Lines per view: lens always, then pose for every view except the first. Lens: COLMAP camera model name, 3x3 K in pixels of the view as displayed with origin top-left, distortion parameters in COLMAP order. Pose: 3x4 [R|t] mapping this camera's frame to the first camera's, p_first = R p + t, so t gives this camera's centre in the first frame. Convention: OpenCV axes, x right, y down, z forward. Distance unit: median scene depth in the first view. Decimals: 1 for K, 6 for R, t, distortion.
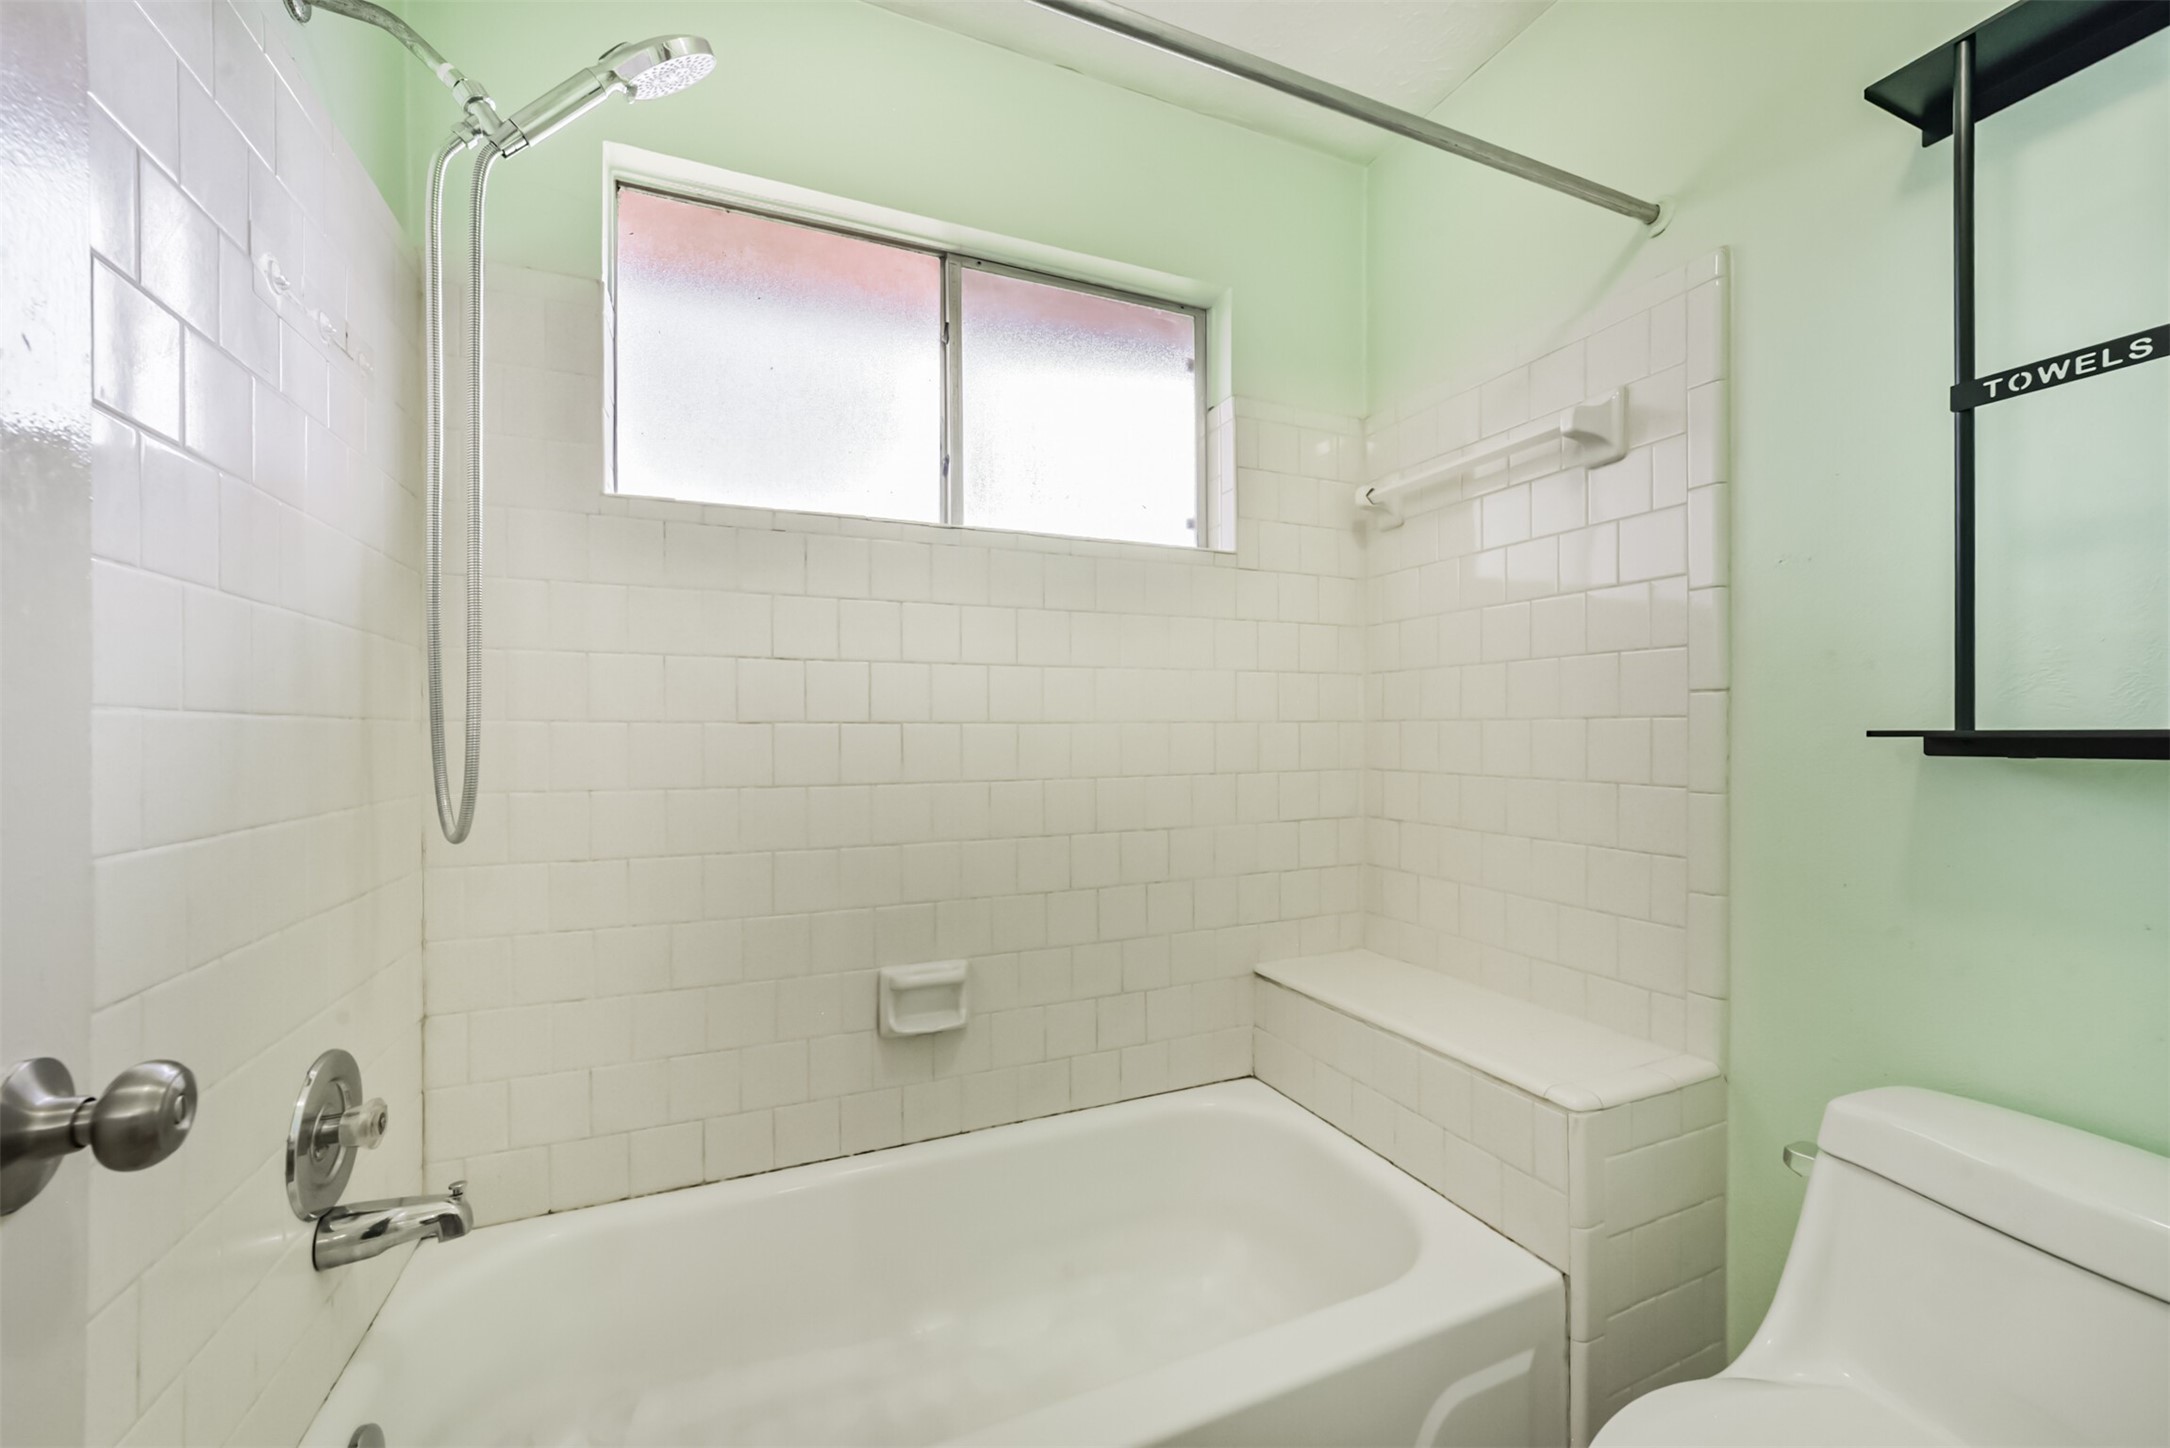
lens RADIAL K [[848.2, 0, 1094.4], [0, 848.2, 731.7], [0, 0, 1]] dist [-0.019420, 0.006120]
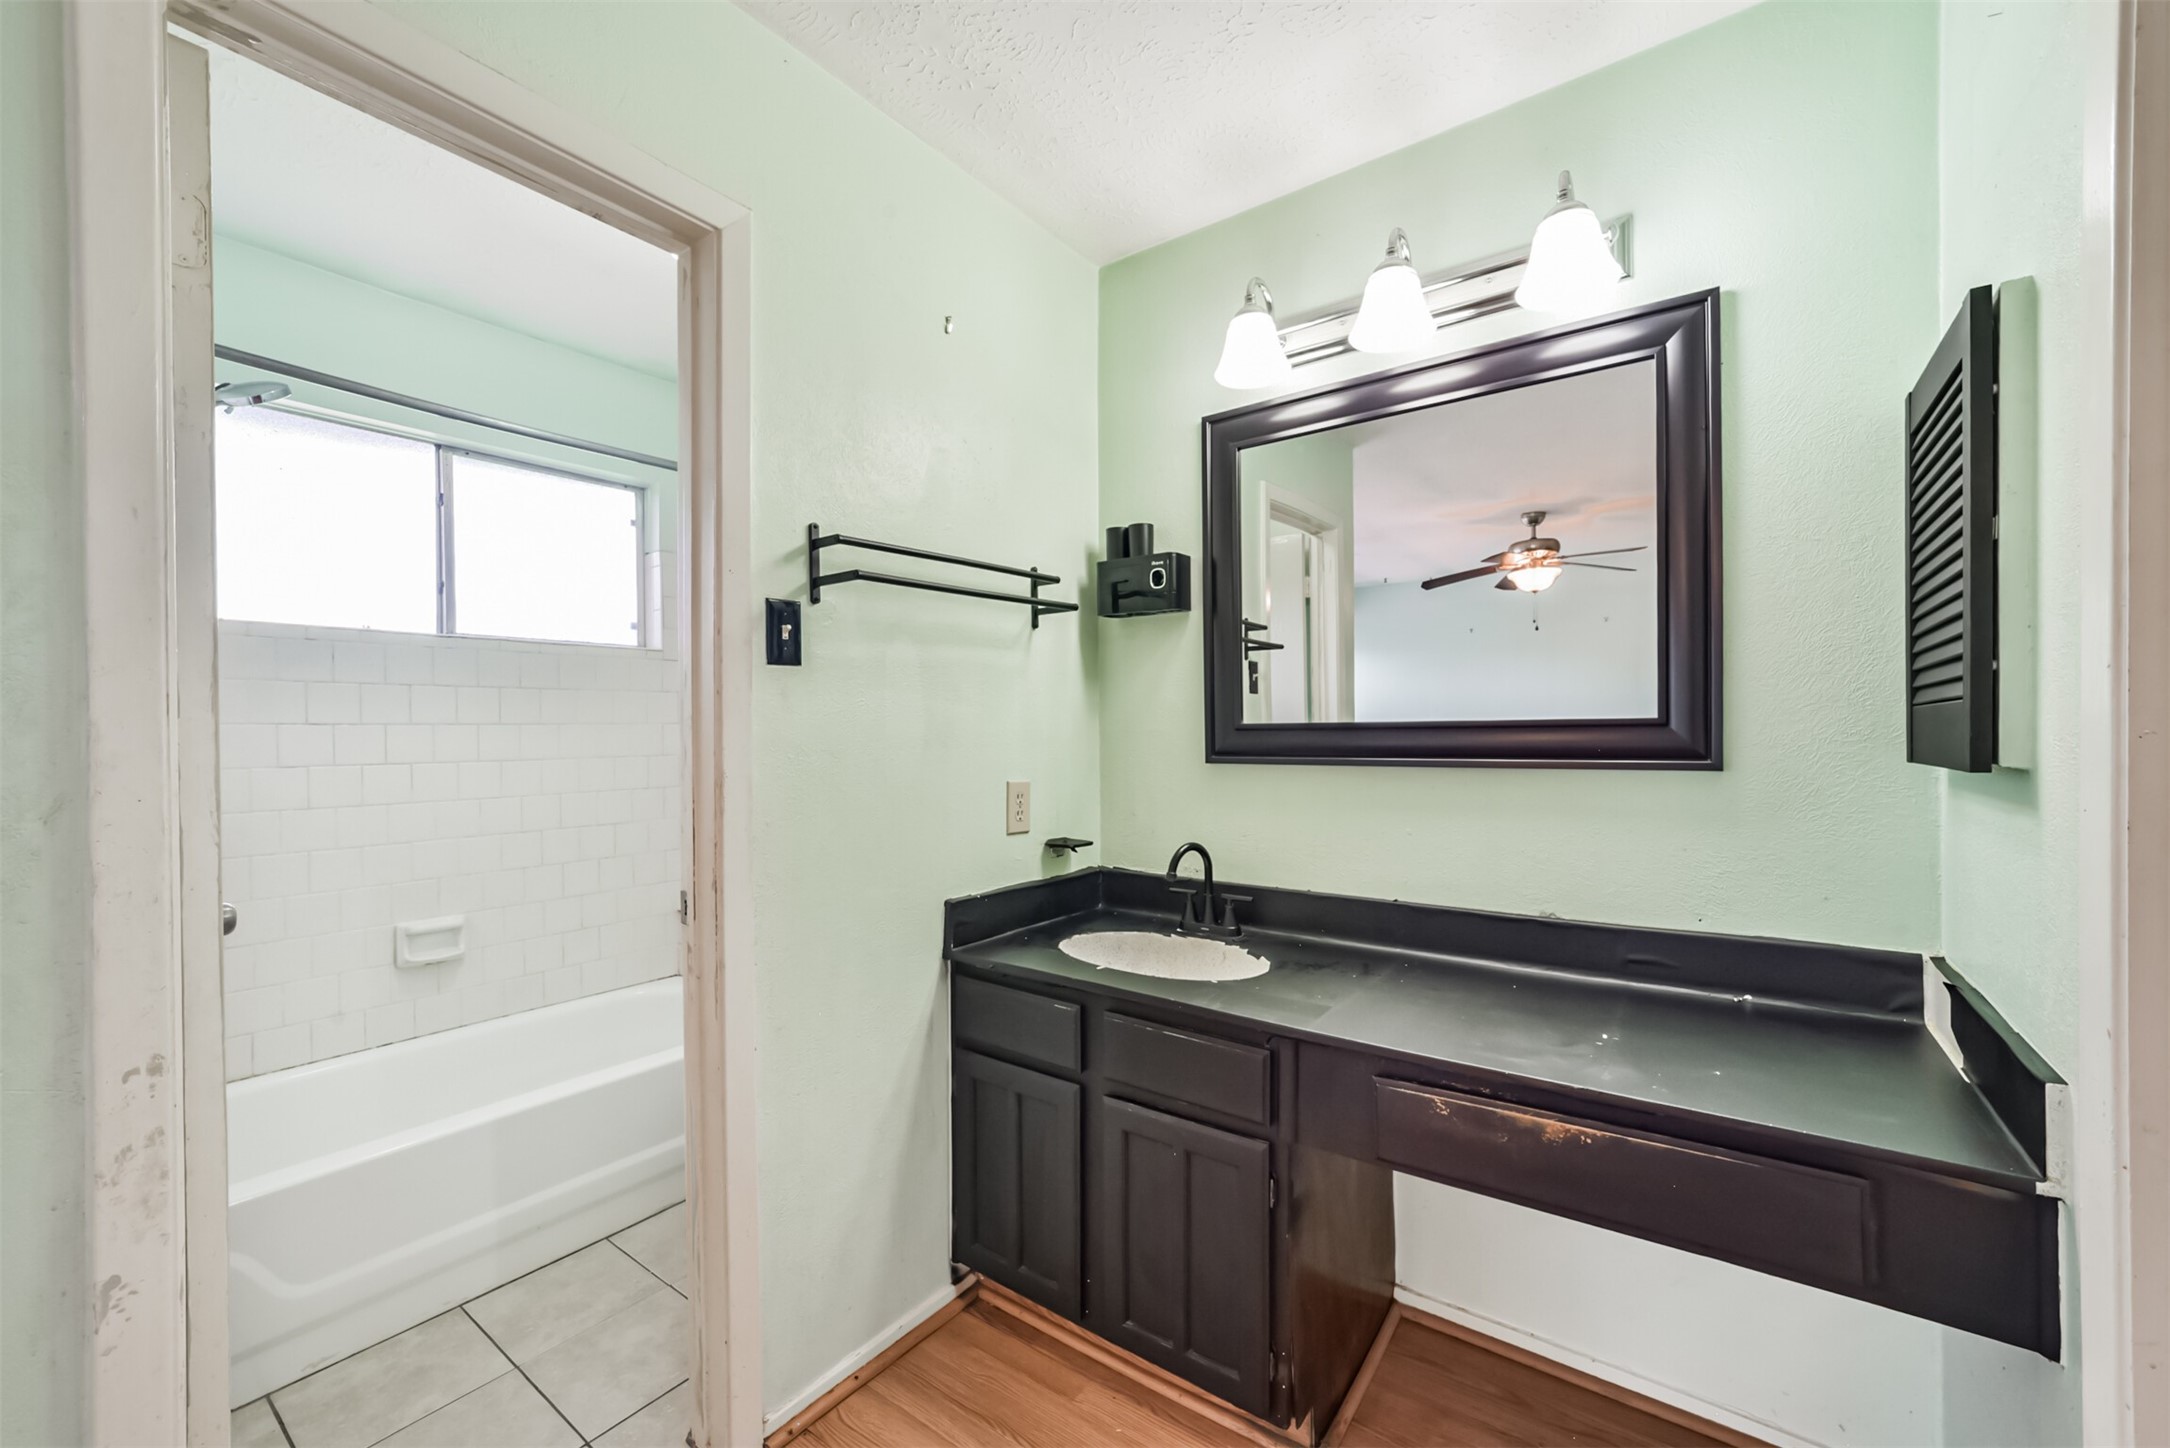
lens RADIAL K [[848.2, 0, 1088.4], [0, 848.2, 733.8], [0, 0, 1]] dist [-0.019420, 0.006120]
pose [[0.867085, -0.009211, 0.498074, 0.076506], [0.008829, 0.999956, 0.003121, -0.054892], [-0.498081, 0.001691, 0.867129, -0.884045]]
